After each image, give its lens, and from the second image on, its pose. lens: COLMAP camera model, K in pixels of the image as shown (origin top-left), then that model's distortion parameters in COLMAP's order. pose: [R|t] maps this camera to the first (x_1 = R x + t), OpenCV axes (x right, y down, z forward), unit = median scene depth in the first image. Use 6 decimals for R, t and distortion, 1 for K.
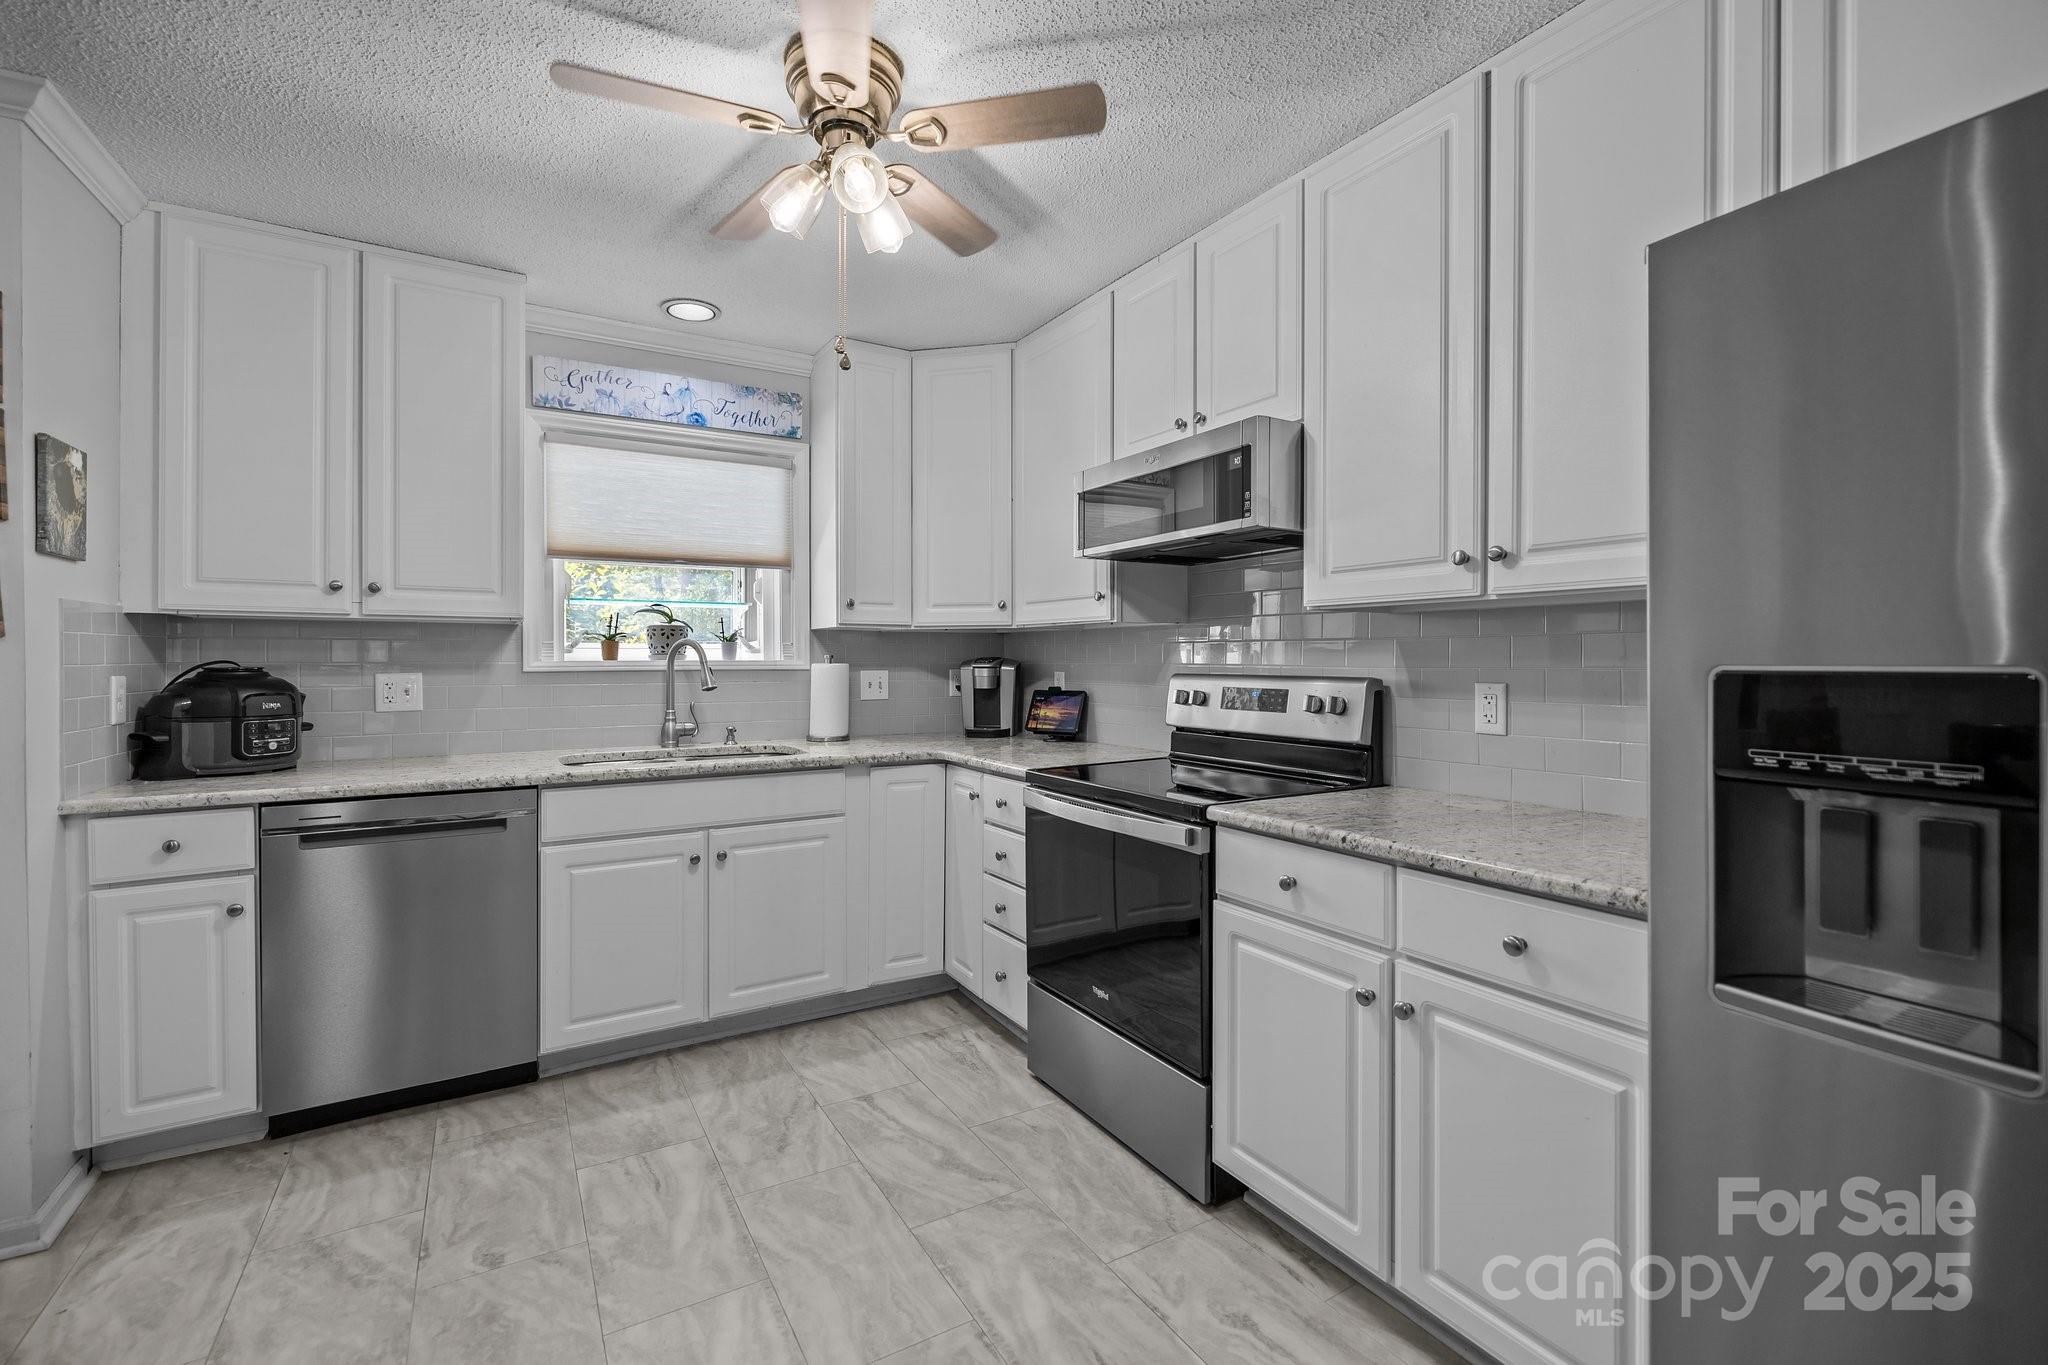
lens RADIAL K [[872.8, 0, 1014.5], [0, 872.8, 661.3], [0, 0, 1]] dist [0.000384, -0.001254]
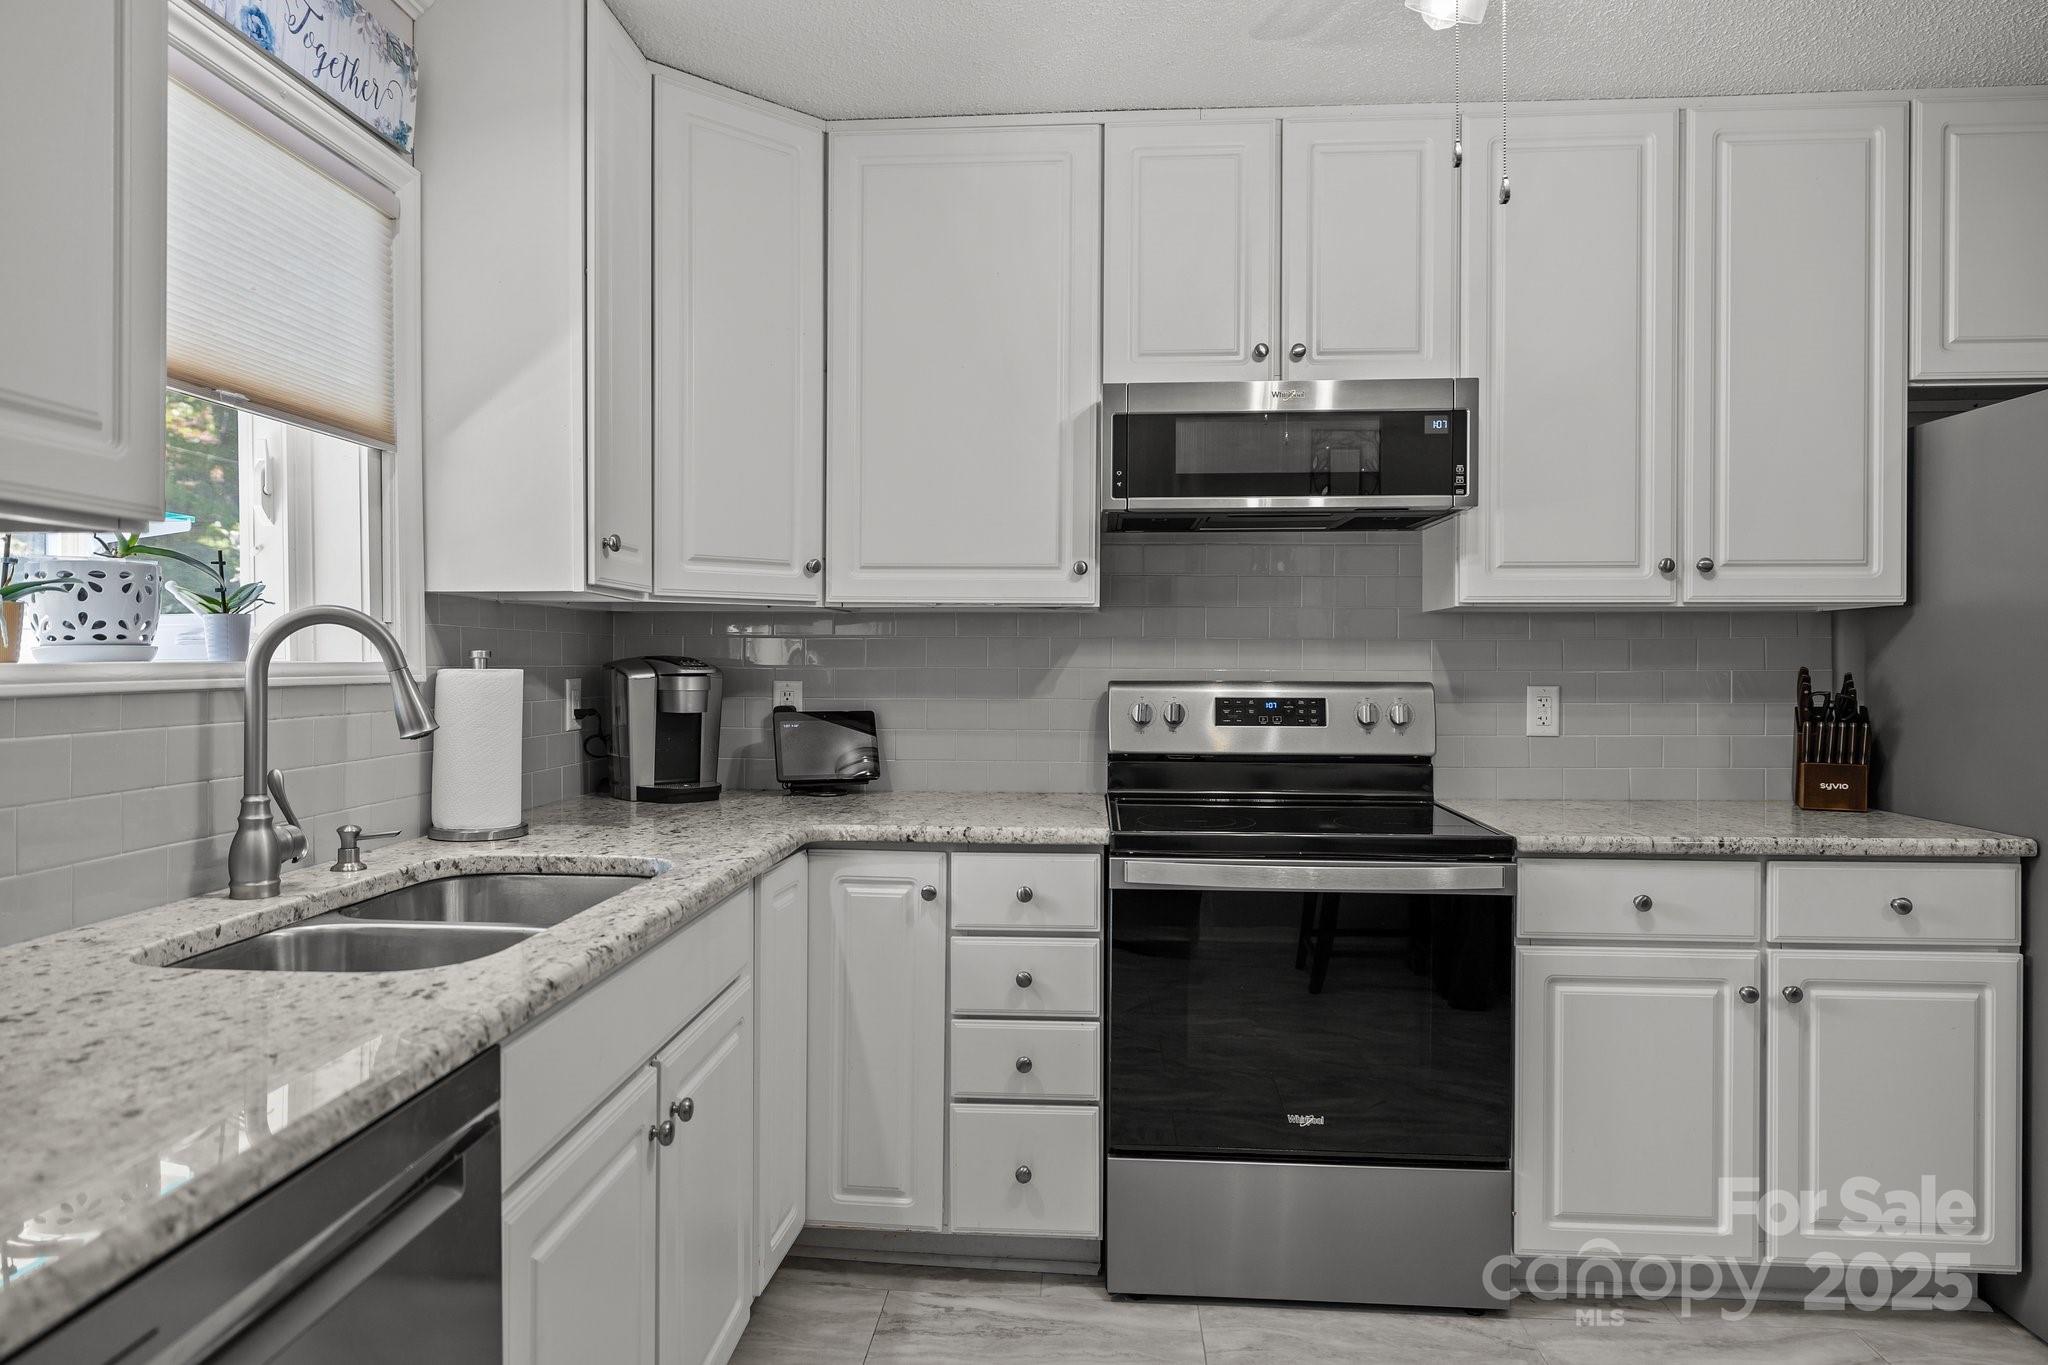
lens RADIAL K [[1243.3, 0, 1007.1], [0, 1243.3, 670.0], [0, 0, 1]] dist [-0.002767, 0.000800]
pose [[0.578261, -0.004975, 0.815837, -0.799794], [-0.001383, 0.999974, 0.007078, -0.002262], [-0.815851, -0.005221, 0.578239, 0.543640]]
